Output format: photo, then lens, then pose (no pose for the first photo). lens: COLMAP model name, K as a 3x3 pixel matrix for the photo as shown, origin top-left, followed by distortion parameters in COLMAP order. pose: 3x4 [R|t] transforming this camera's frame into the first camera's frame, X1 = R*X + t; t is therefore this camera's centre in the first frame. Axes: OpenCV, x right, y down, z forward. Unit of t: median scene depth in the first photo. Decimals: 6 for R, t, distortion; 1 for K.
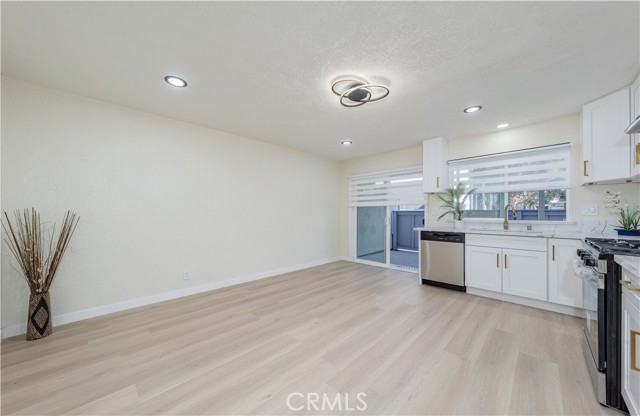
lens RADIAL K [[234.8, 0, 324.8], [0, 234.8, 210.9], [0, 0, 1]] dist [-0.000496, 0.000016]
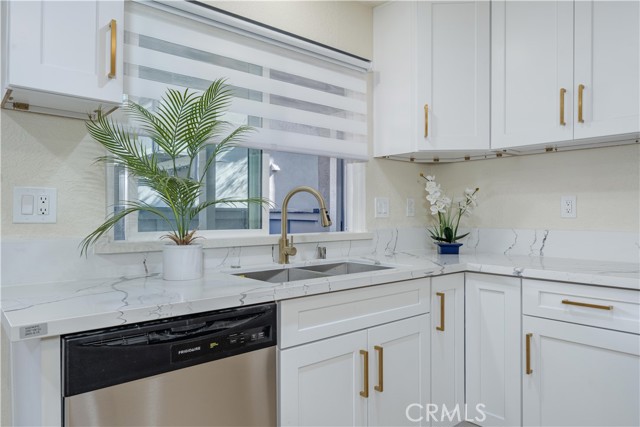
lens RADIAL K [[427.1, 0, 321.8], [0, 427.1, 214.0], [0, 0, 1]] dist [0.004343, -0.001242]
pose [[0.100301, 0.002124, 0.994955, 0.186361], [-0.001808, 0.999996, -0.001953, 0.010353], [-0.994955, -0.001603, 0.100305, 0.935401]]
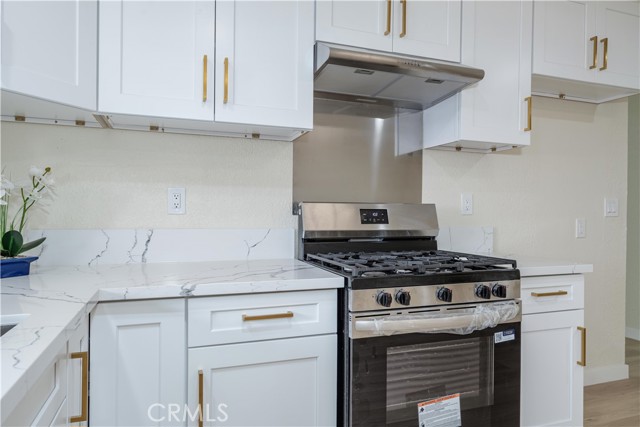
lens RADIAL K [[427.1, 0, 322.1], [0, 427.1, 214.5], [0, 0, 1]] dist [0.004343, -0.001242]
pose [[-0.893760, -0.010552, 0.448421, 0.492964], [-0.009741, 0.999944, 0.004116, 0.010868], [-0.448439, -0.000689, -0.893813, 1.041232]]
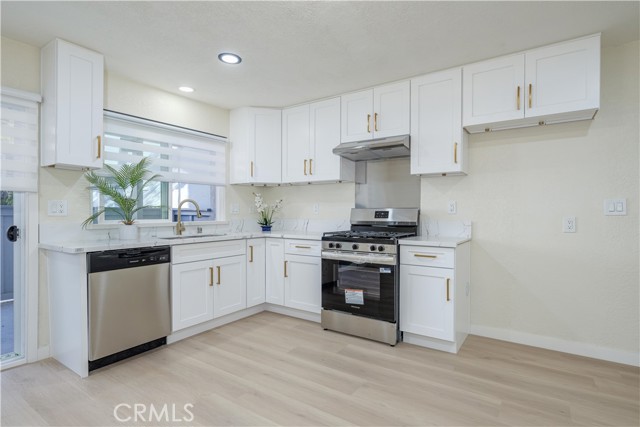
lens RADIAL K [[326.3, 0, 325.0], [0, 326.3, 214.8], [0, 0, 1]] dist [0.005167, 0.000933]
pose [[-0.163465, -0.008781, 0.986510, -0.302135], [-0.002924, 0.999960, 0.008416, 0.008109], [-0.986545, -0.001509, -0.163484, 0.763338]]
